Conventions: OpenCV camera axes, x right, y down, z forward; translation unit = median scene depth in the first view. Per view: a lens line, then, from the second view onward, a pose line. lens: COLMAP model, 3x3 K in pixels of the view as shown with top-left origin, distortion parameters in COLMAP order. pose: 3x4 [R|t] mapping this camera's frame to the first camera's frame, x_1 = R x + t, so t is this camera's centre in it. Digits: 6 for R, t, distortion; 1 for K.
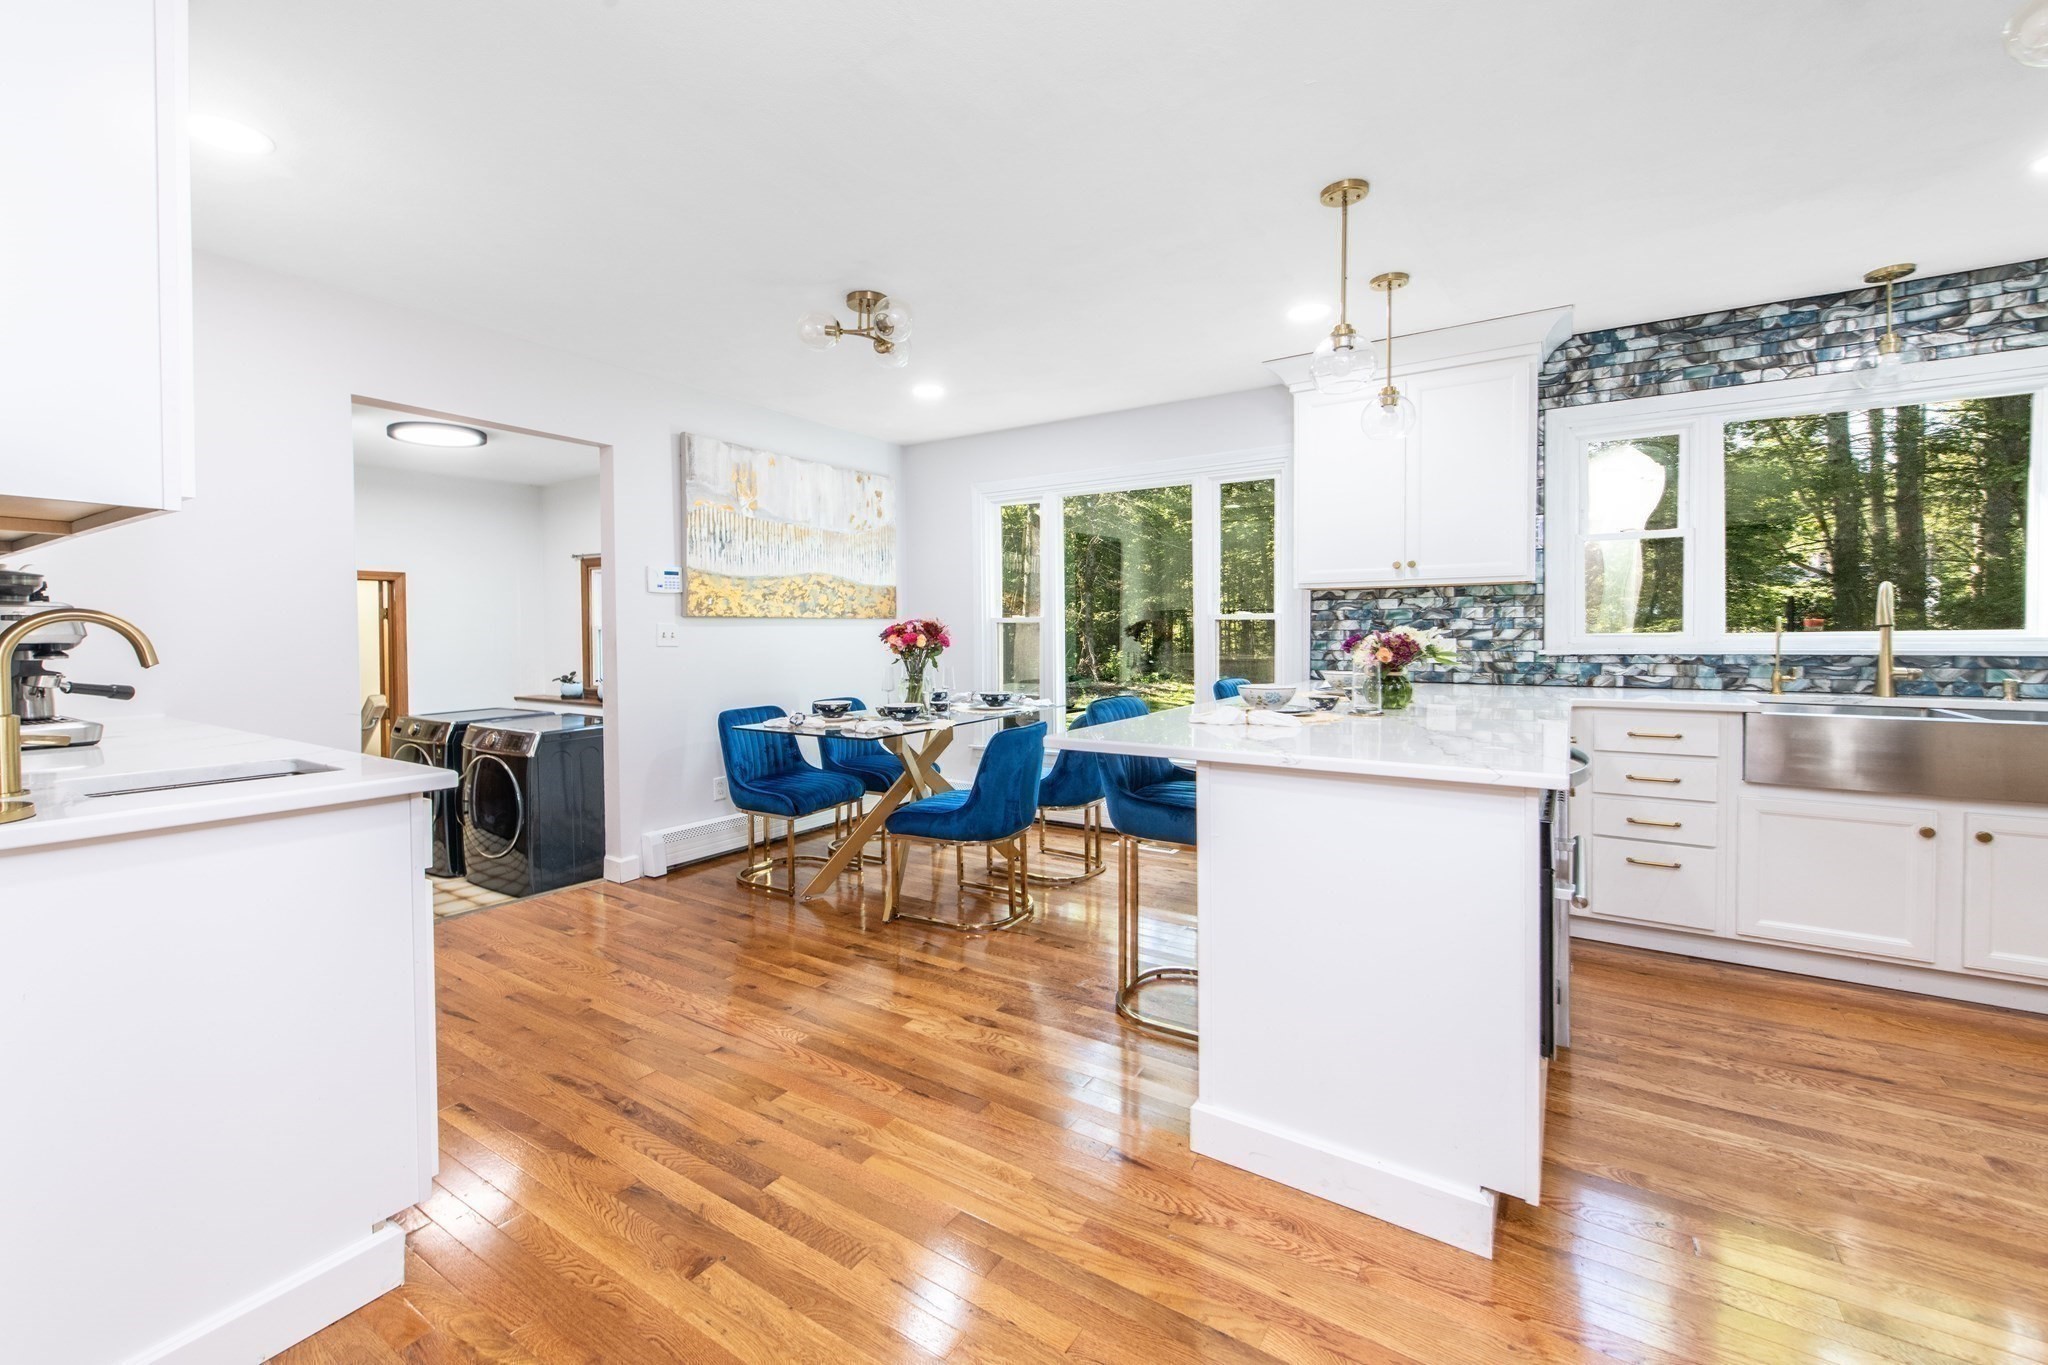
lens RADIAL K [[833.5, 0, 1018.3], [0, 833.5, 667.2], [0, 0, 1]] dist [-0.000140, 0.000106]
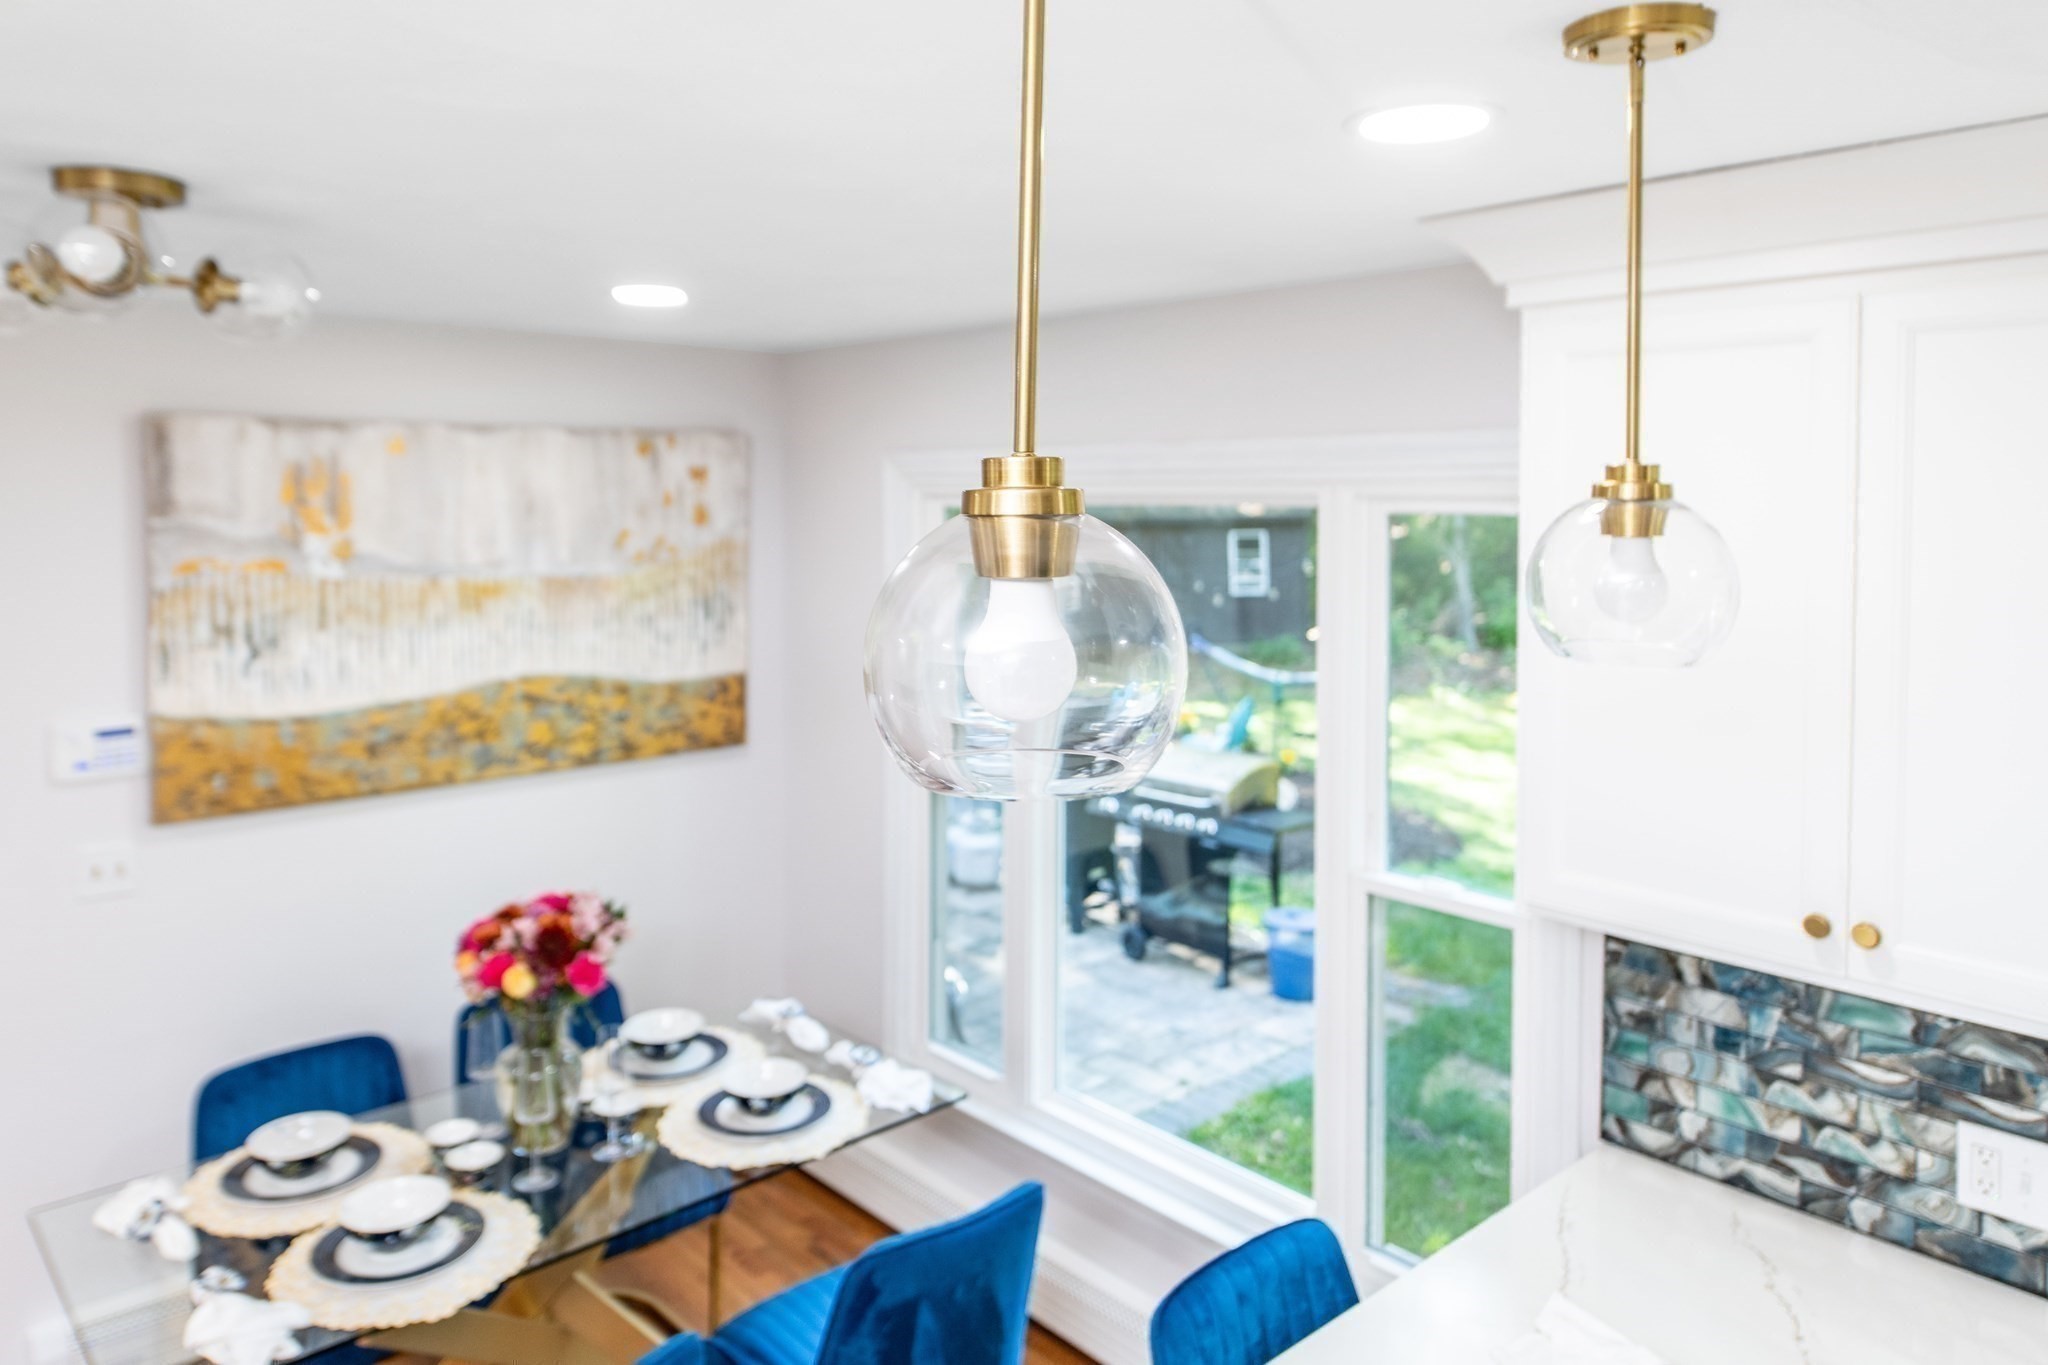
lens RADIAL K [[1412.6, 0, 1086.2], [0, 1412.6, 553.9], [0, 0, 1]] dist [0.007150, -0.009329]
pose [[0.971856, 0.004252, -0.235539, 0.255628], [-0.000675, 0.999883, 0.015265, -0.208615], [0.235576, -0.014676, 0.971745, 0.363192]]
